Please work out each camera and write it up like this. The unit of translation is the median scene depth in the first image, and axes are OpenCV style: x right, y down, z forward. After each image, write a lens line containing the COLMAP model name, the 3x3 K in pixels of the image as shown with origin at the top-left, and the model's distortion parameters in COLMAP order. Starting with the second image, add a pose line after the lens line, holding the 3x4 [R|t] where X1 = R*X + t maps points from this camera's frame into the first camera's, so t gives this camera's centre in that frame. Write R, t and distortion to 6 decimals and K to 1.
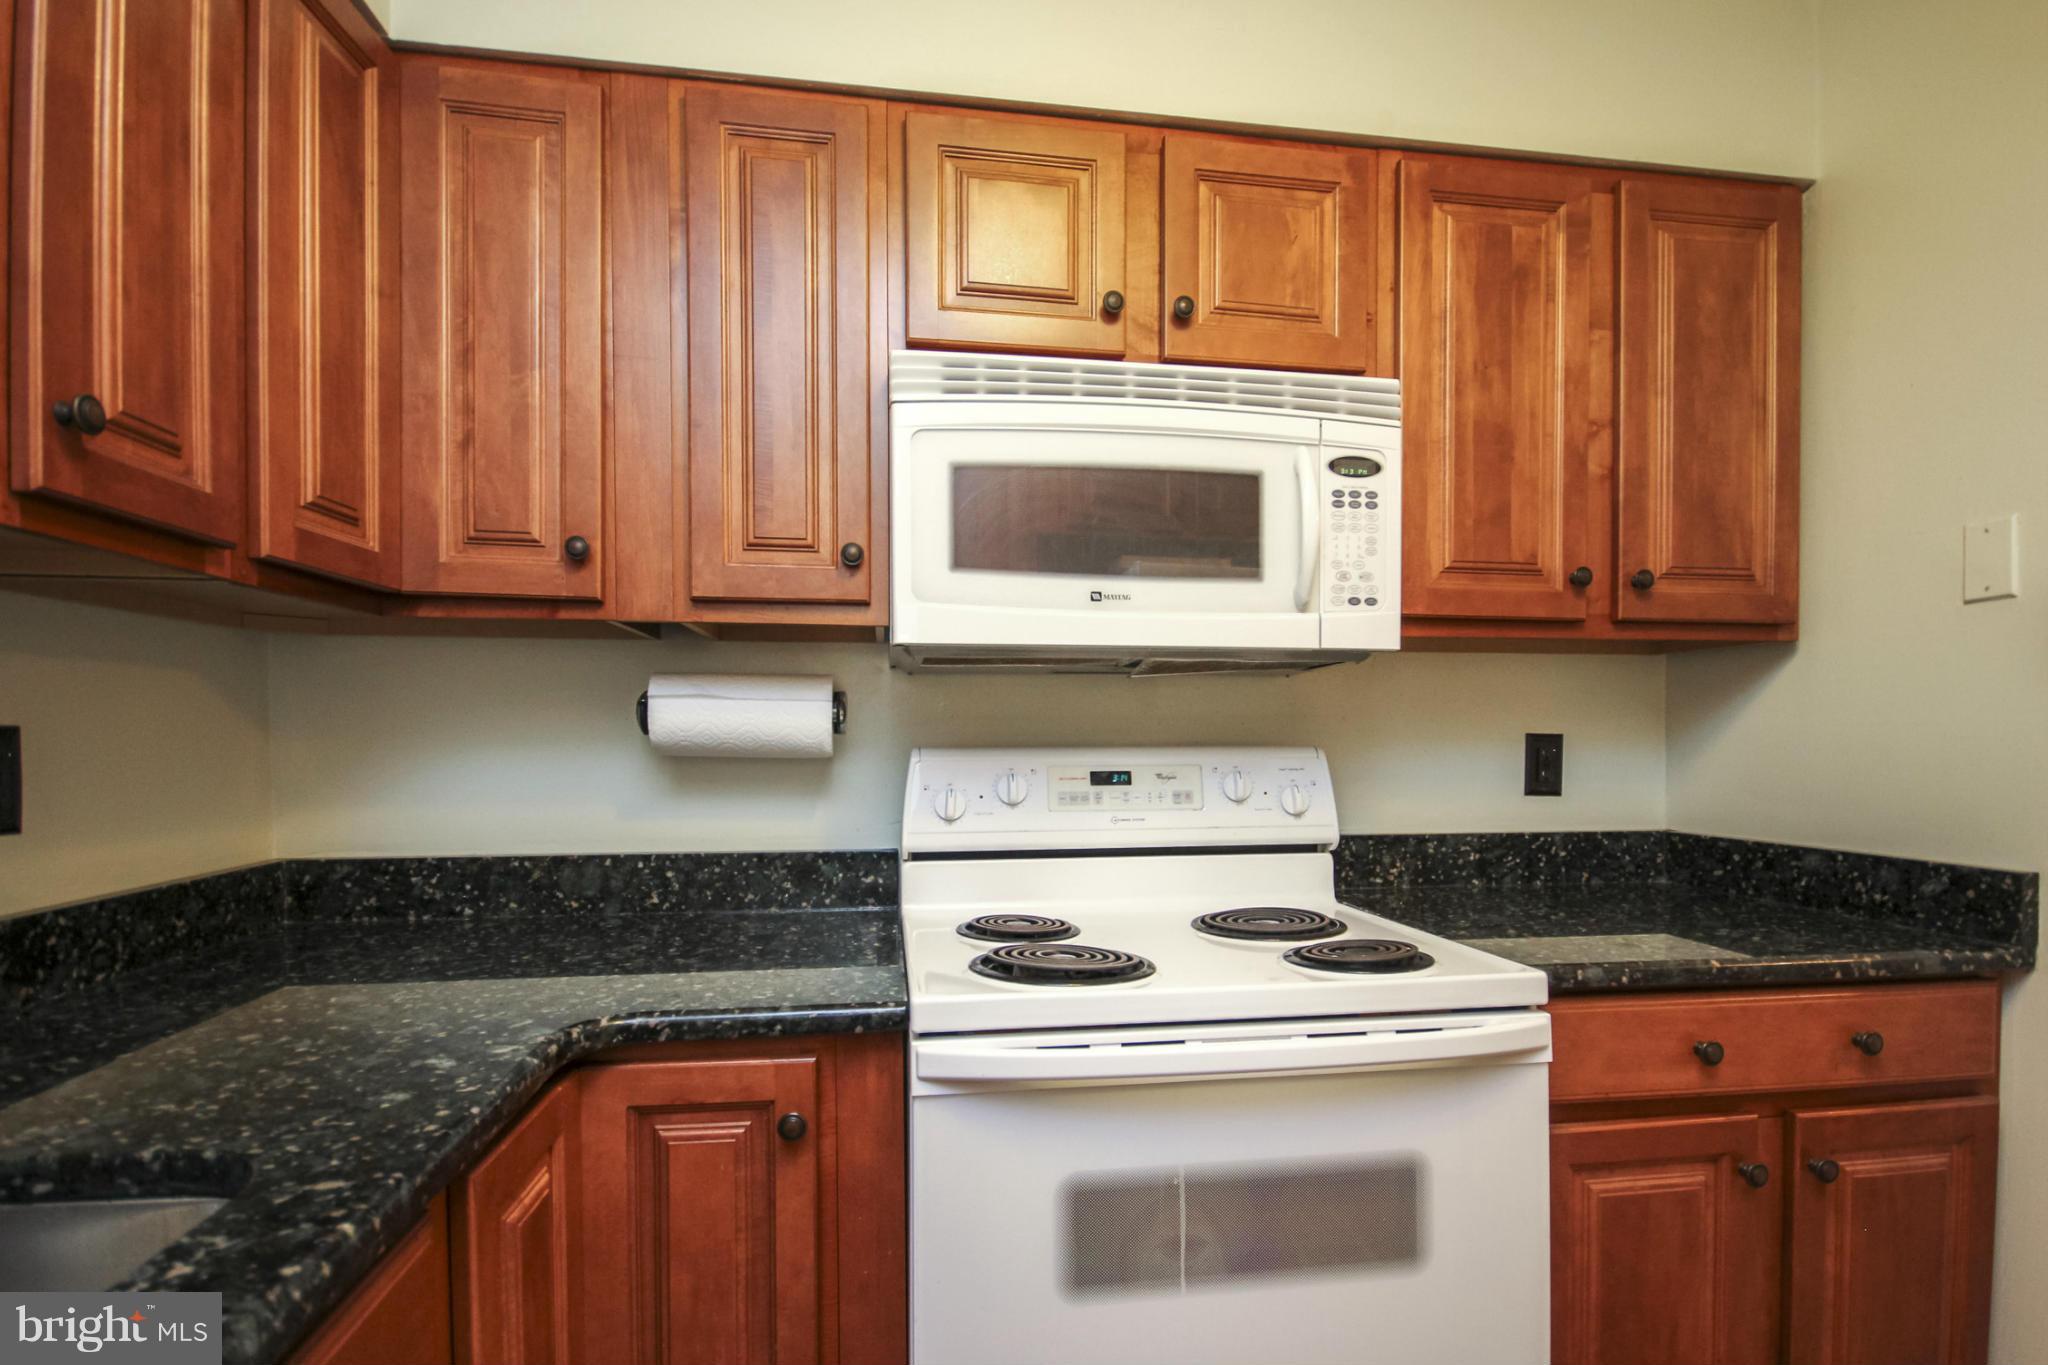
lens RADIAL K [[972.9, 0, 1043.0], [0, 972.9, 744.1], [0, 0, 1]] dist [0.006116, -0.005611]
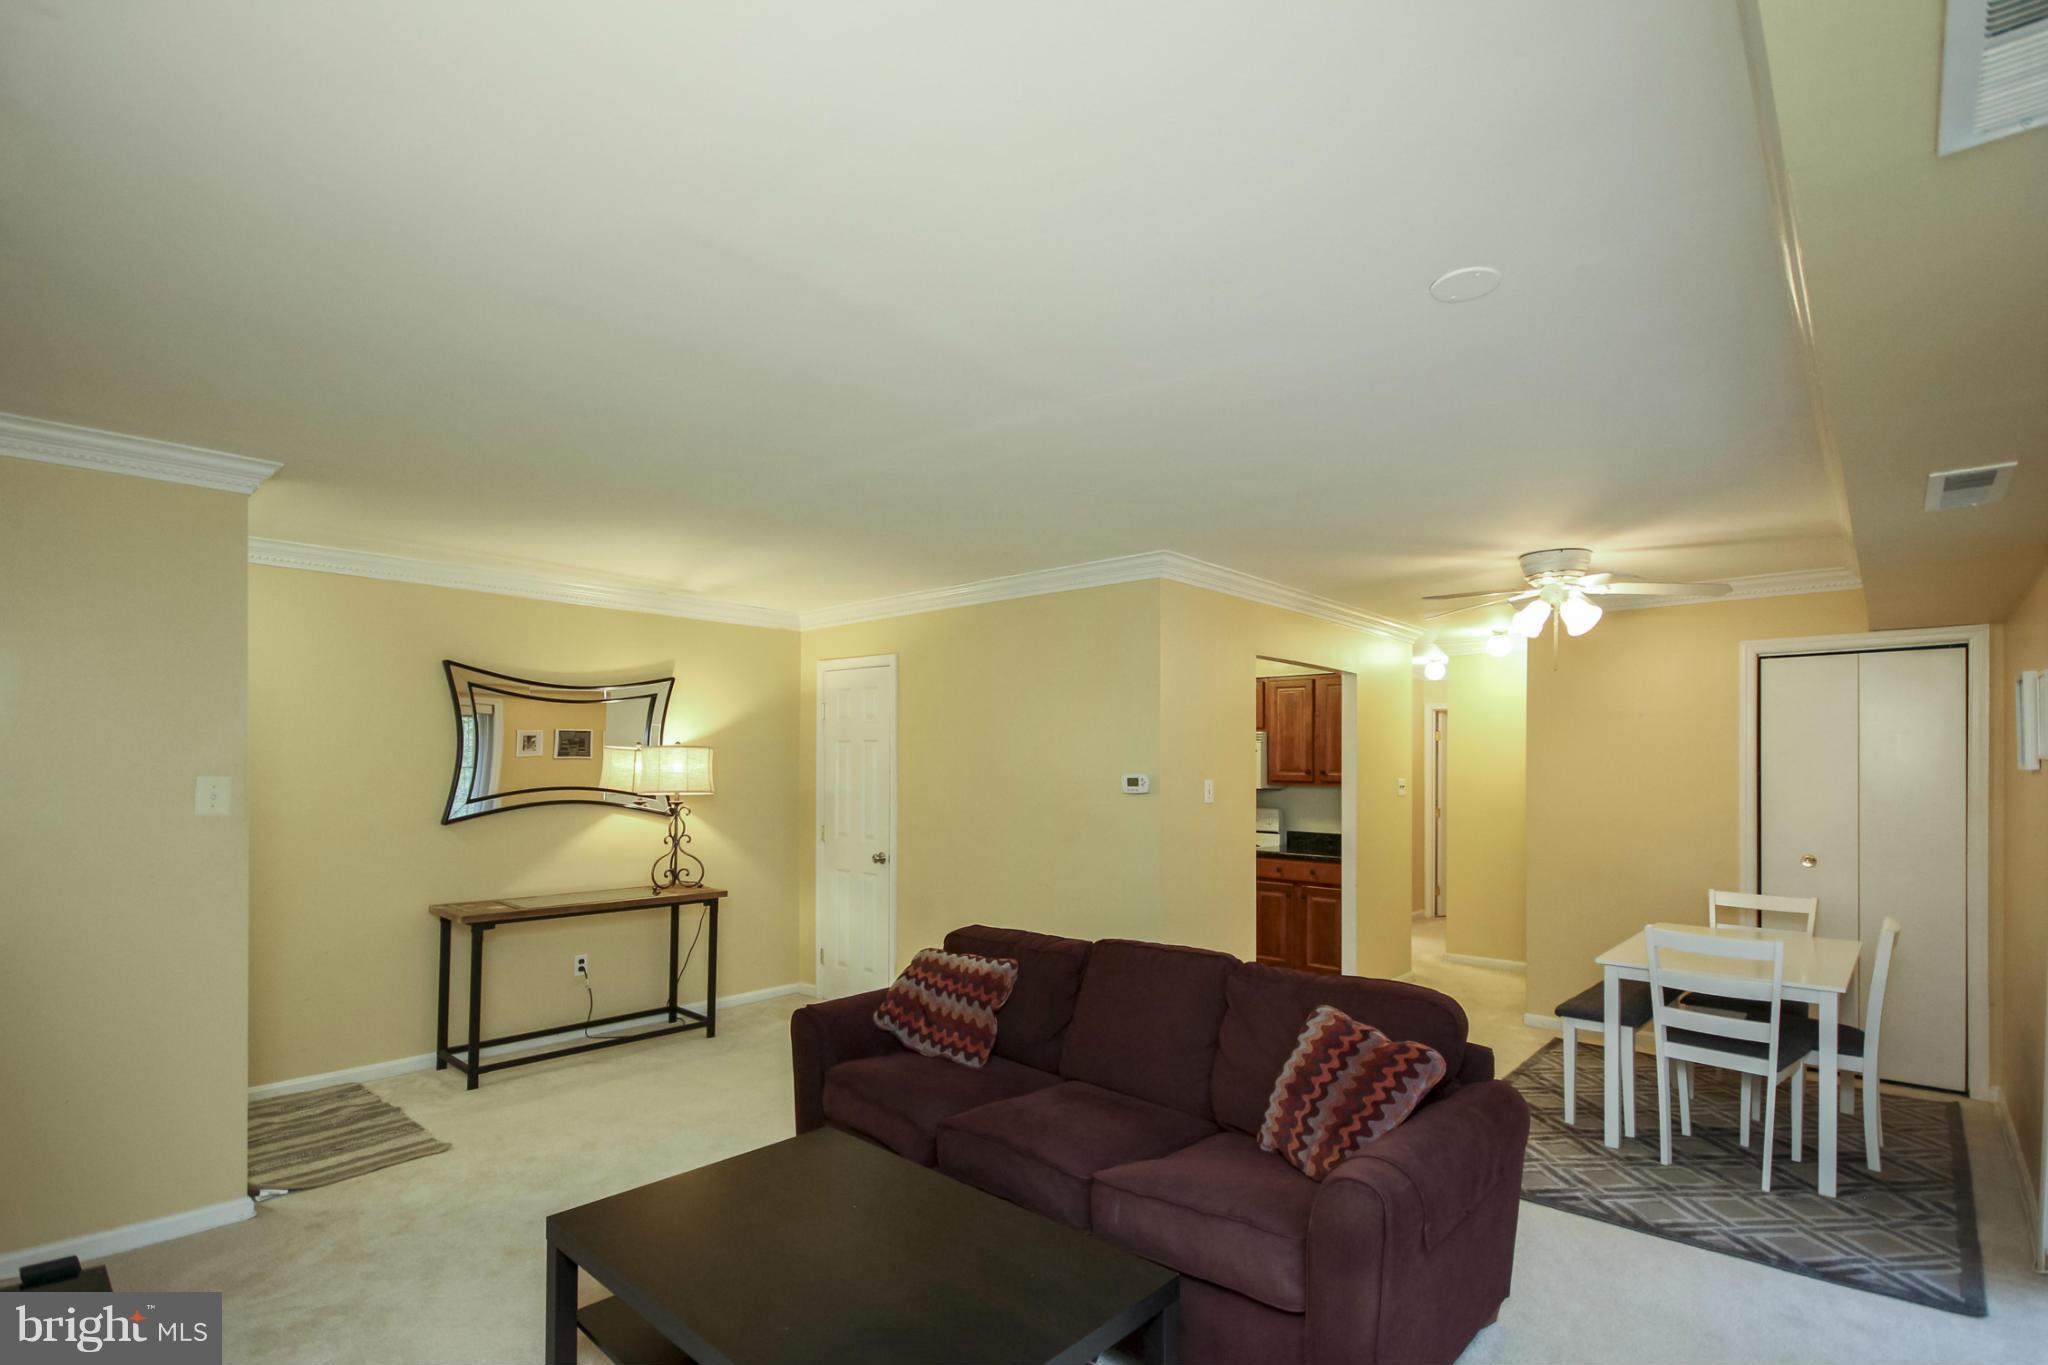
lens RADIAL K [[972.9, 0, 1007.9], [0, 972.9, 769.4], [0, 0, 1]] dist [0.006116, -0.005611]
pose [[0.619849, 0.008810, -0.784672, 3.362673], [-0.013309, 0.999911, 0.000714, -0.179462], [0.784608, 0.010000, 0.619911, -2.945762]]
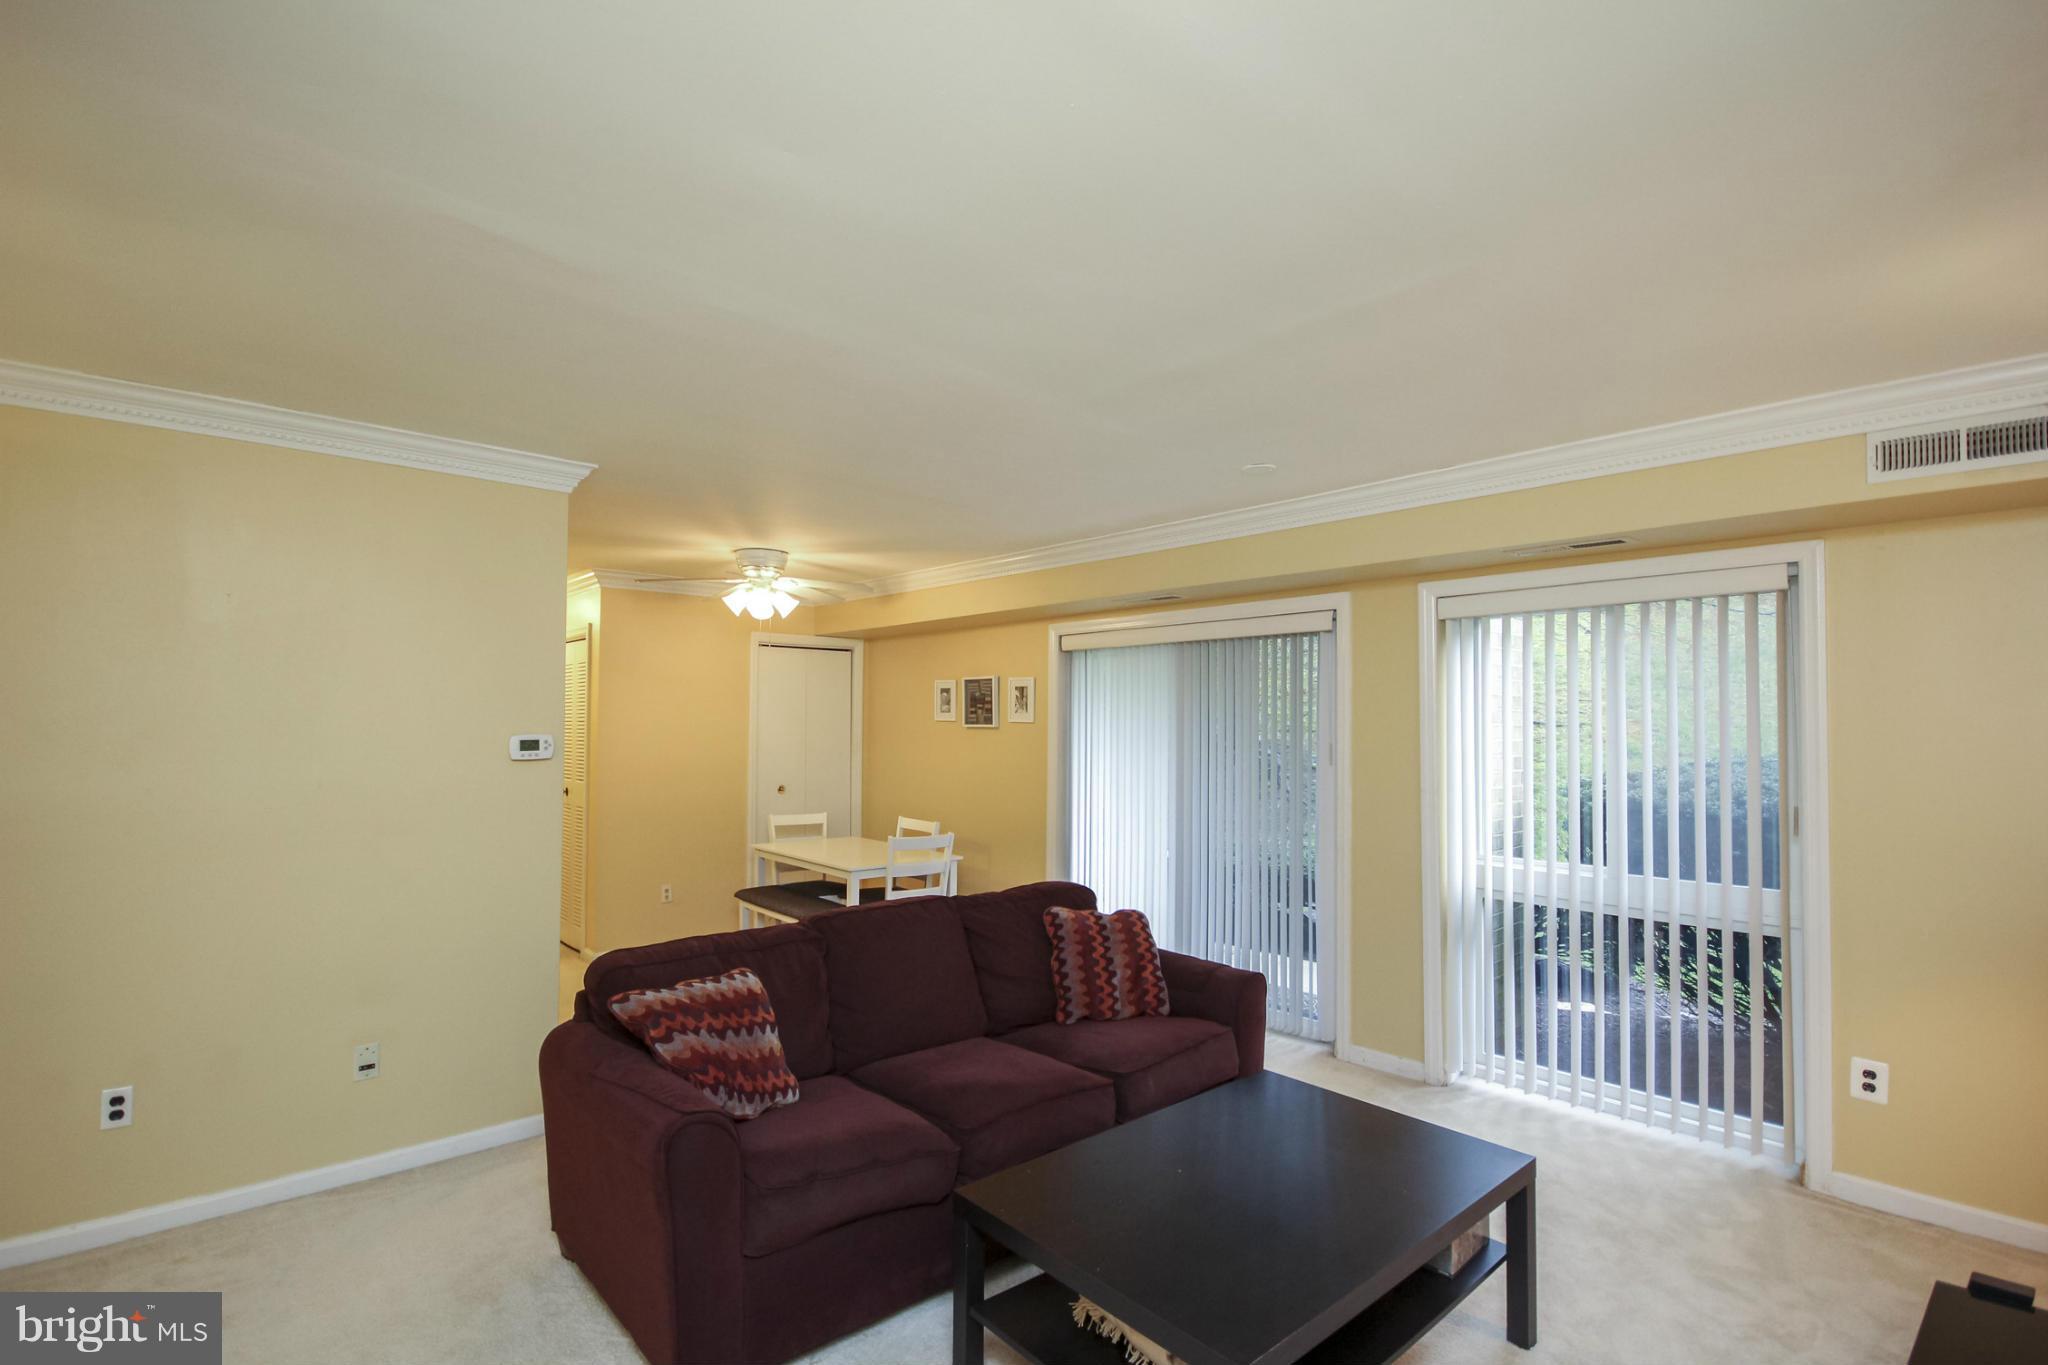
lens RADIAL K [[949.4, 0, 1024.1], [0, 949.4, 724.2], [0, 0, 1]] dist [0.012889, 0.000745]
pose [[0.853334, 0.011247, 0.521243, 1.049796], [-0.005798, 0.999910, -0.012084, -0.172119], [-0.521332, 0.007289, 0.853323, -3.333322]]
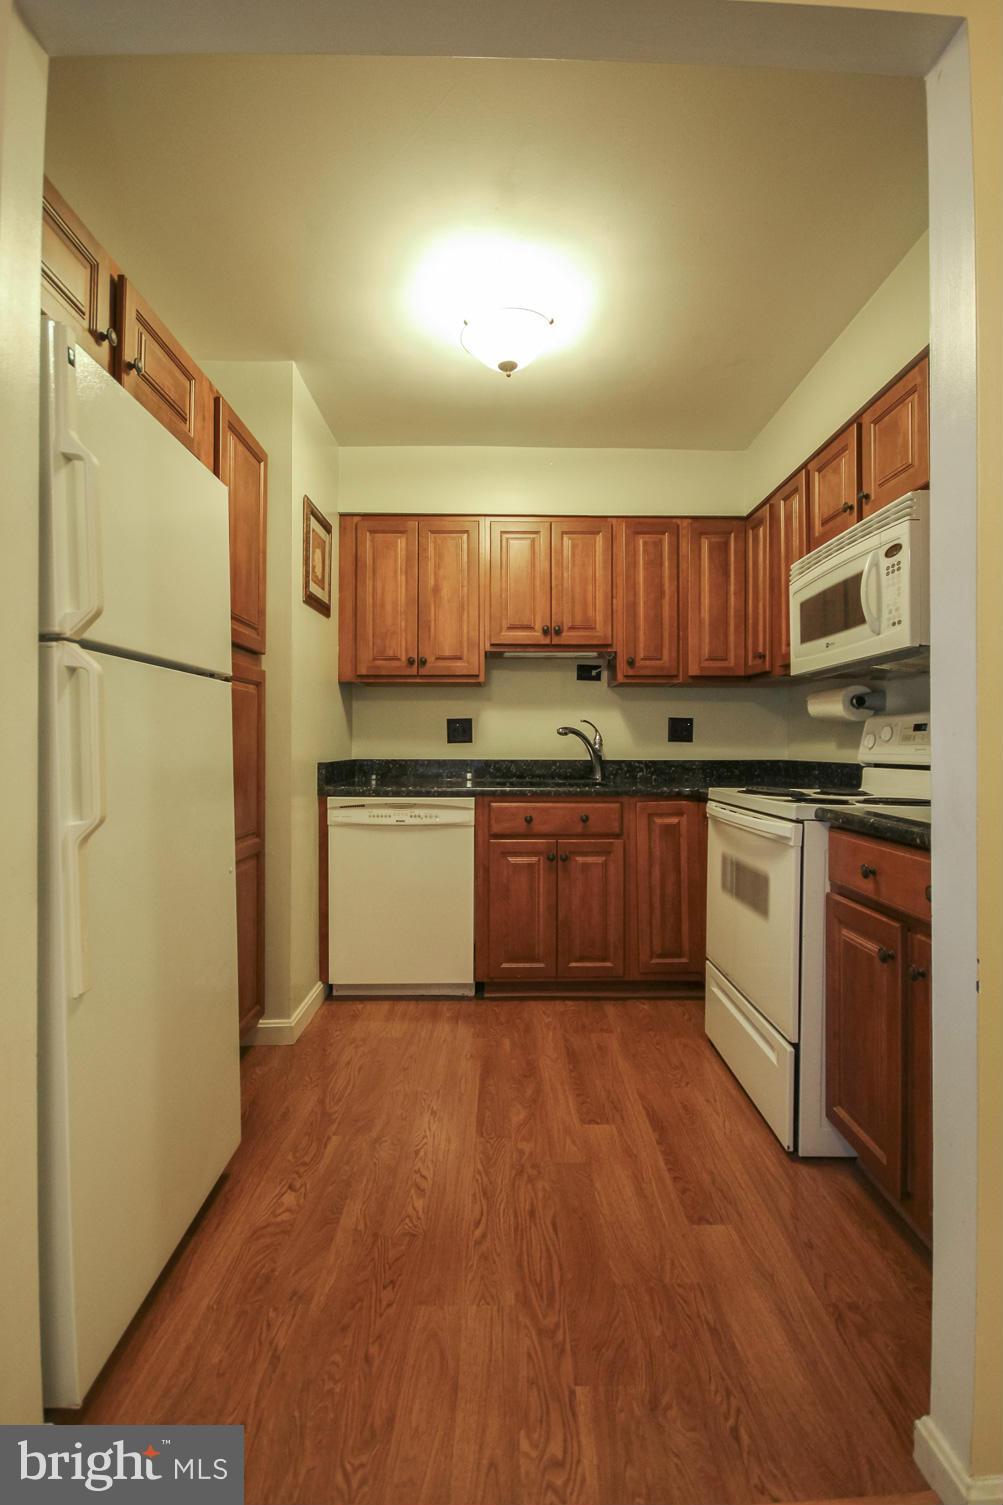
lens RADIAL K [[697.7, 0, 496.7], [0, 697.7, 742.5], [0, 0, 1]] dist [0.012889, 0.000745]
pose [[-0.158367, -0.002946, -0.987376, 1.733187], [-0.012854, 0.999917, -0.000921, 0.085638], [0.987297, 0.012546, -0.158391, 0.476325]]
